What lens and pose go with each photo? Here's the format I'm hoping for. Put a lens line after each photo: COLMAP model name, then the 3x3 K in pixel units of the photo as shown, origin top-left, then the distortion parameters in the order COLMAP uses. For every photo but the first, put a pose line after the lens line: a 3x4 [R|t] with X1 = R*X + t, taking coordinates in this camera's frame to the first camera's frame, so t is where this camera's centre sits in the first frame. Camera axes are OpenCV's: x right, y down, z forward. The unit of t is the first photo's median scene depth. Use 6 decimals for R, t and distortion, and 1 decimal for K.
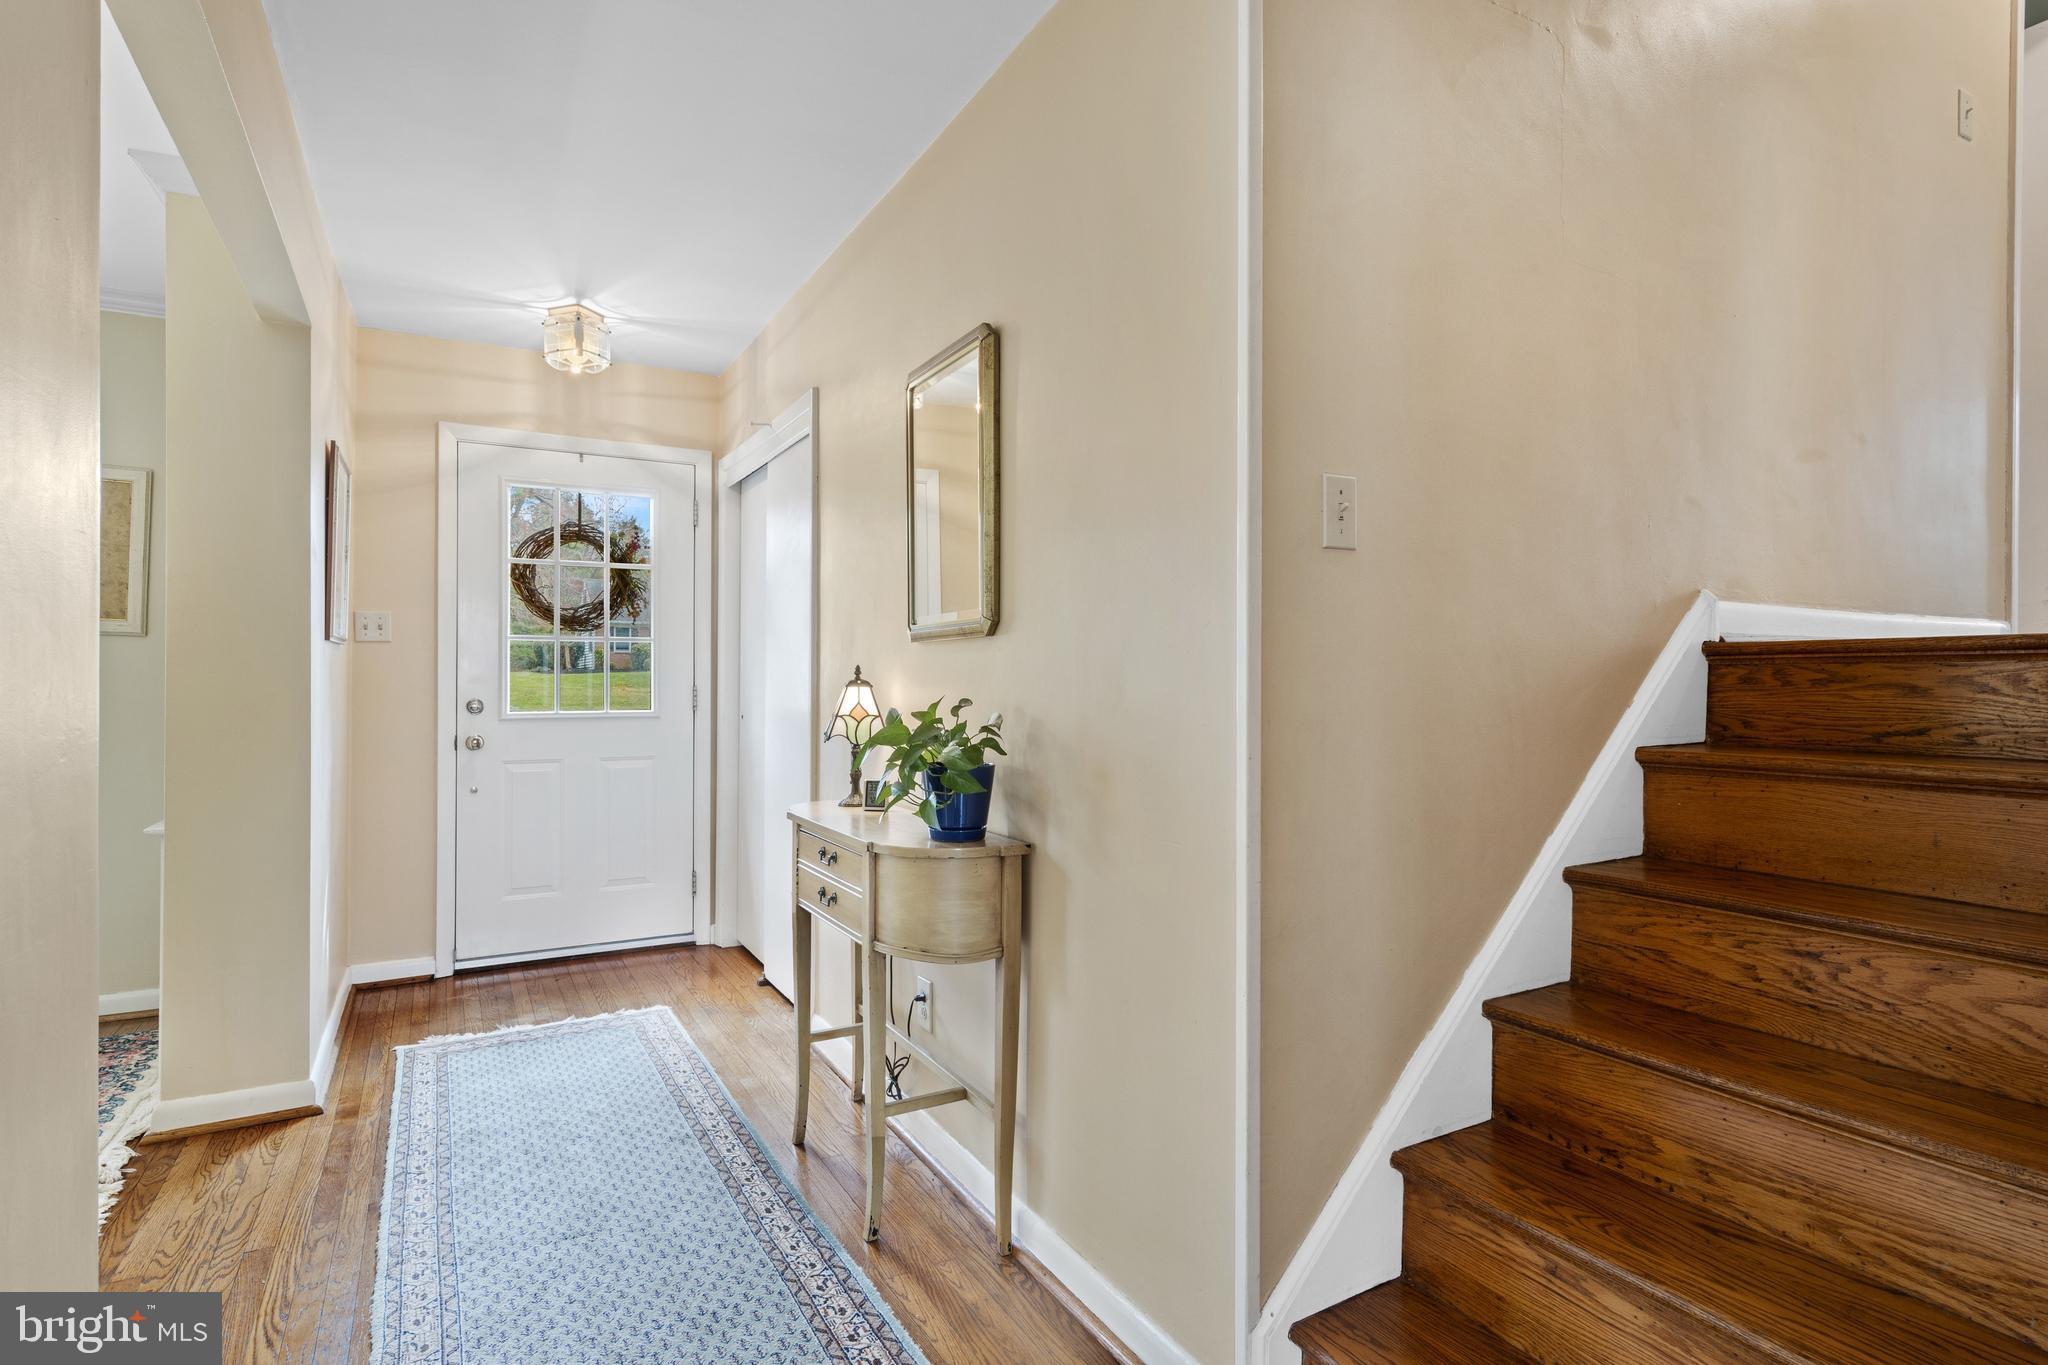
lens RADIAL K [[1040.7, 0, 1023.8], [0, 1040.7, 679.3], [0, 0, 1]] dist [0.000112, 0.001077]
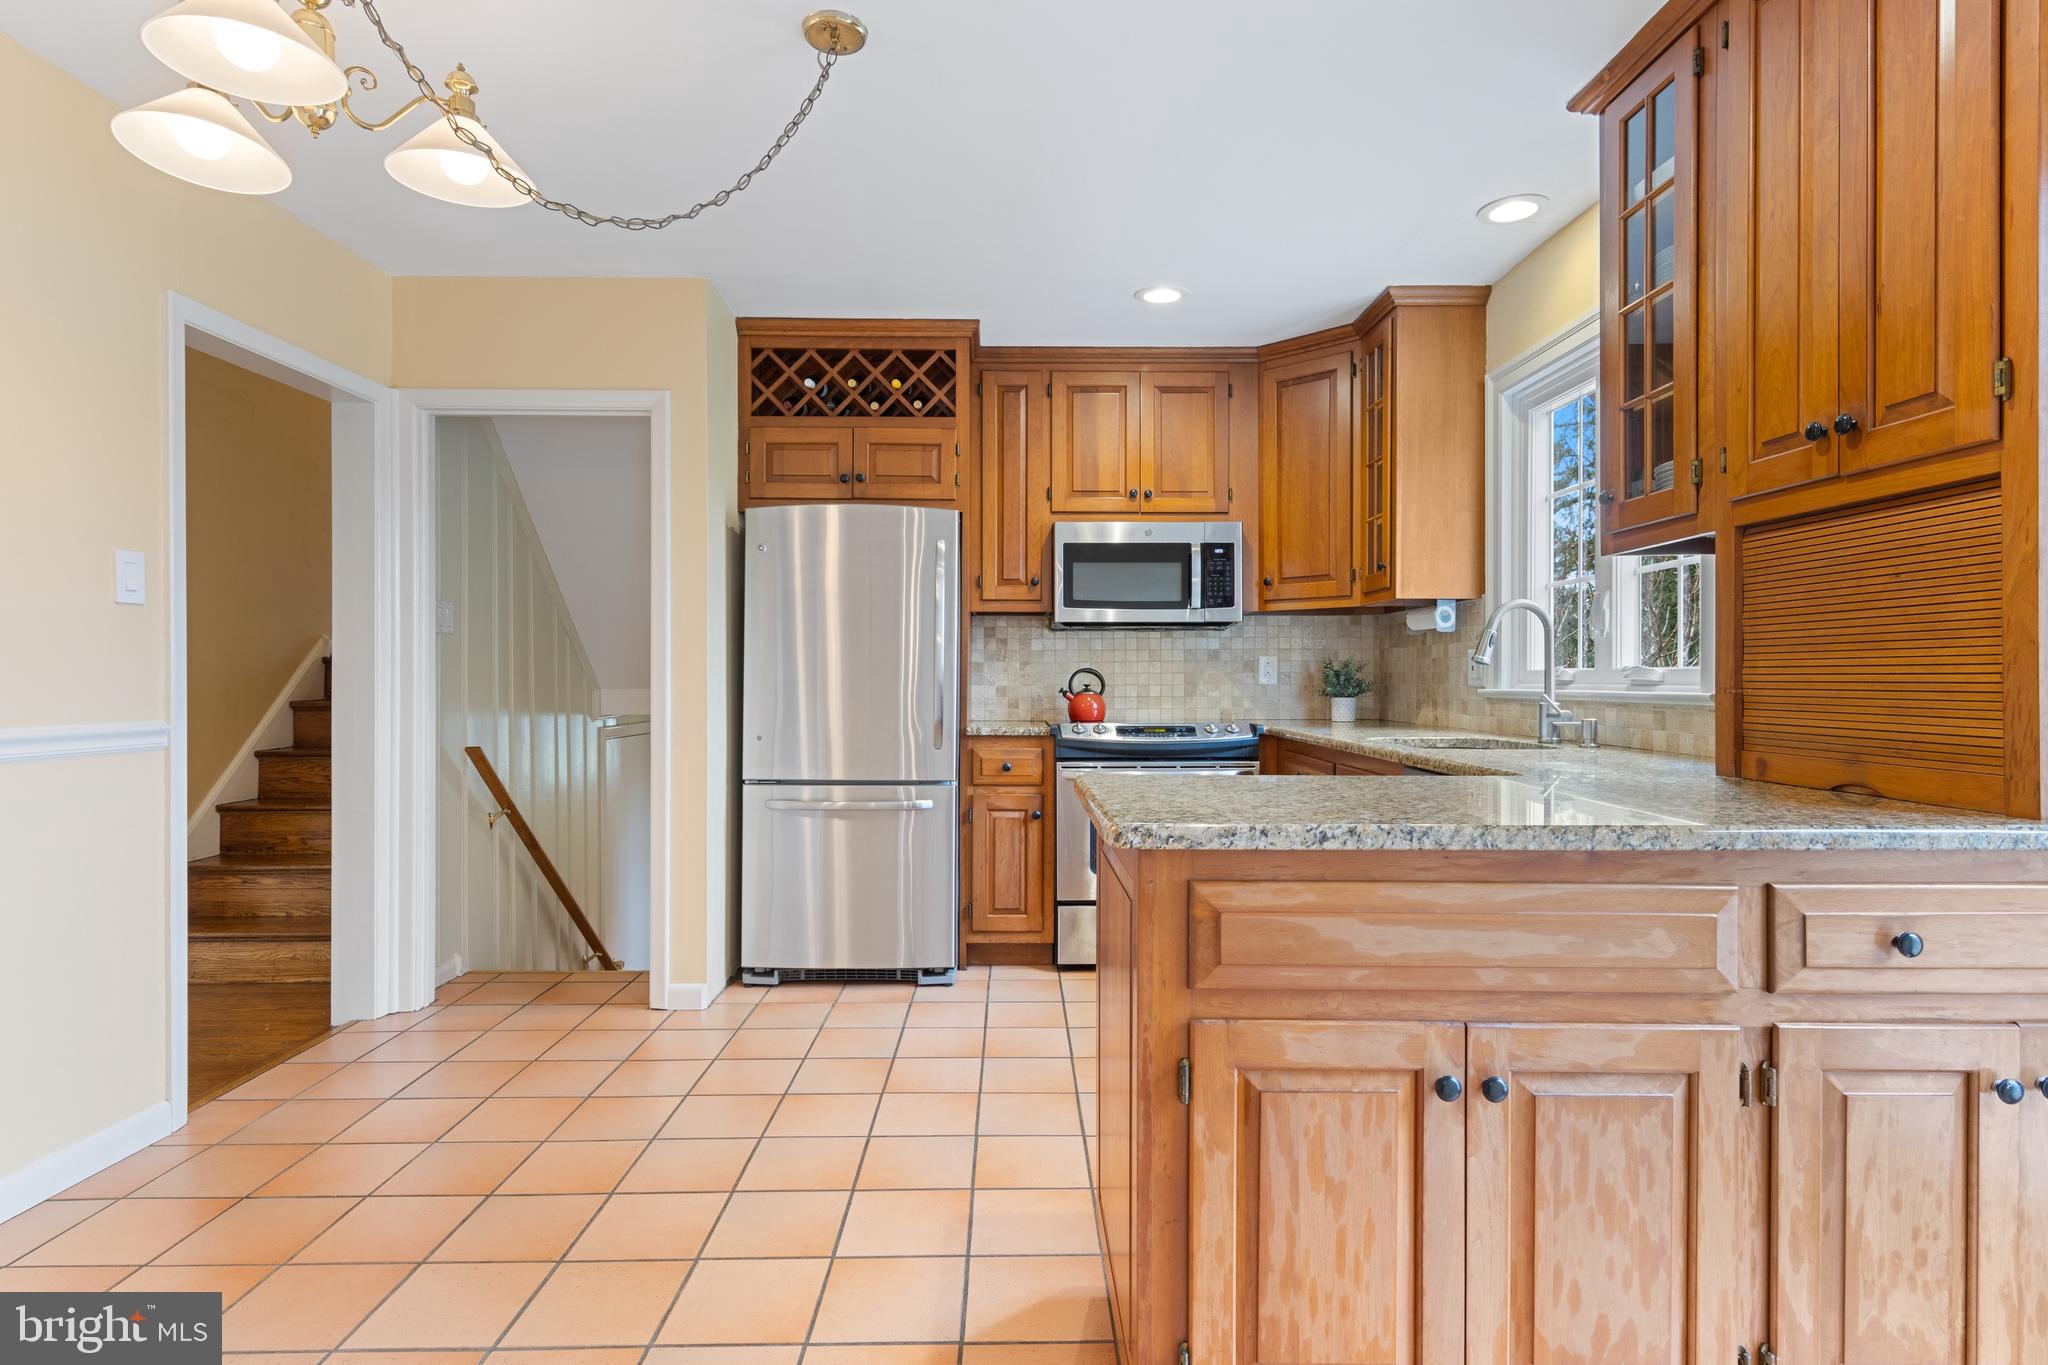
lens RADIAL K [[1040.7, 0, 1019.8], [0, 1040.7, 679.7], [0, 0, 1]] dist [0.000112, 0.001077]
pose [[0.471841, 0.000050, 0.881684, -0.815550], [-0.002649, 0.999996, 0.001361, 0.009291], [-0.881680, -0.002978, 0.471839, -1.800345]]
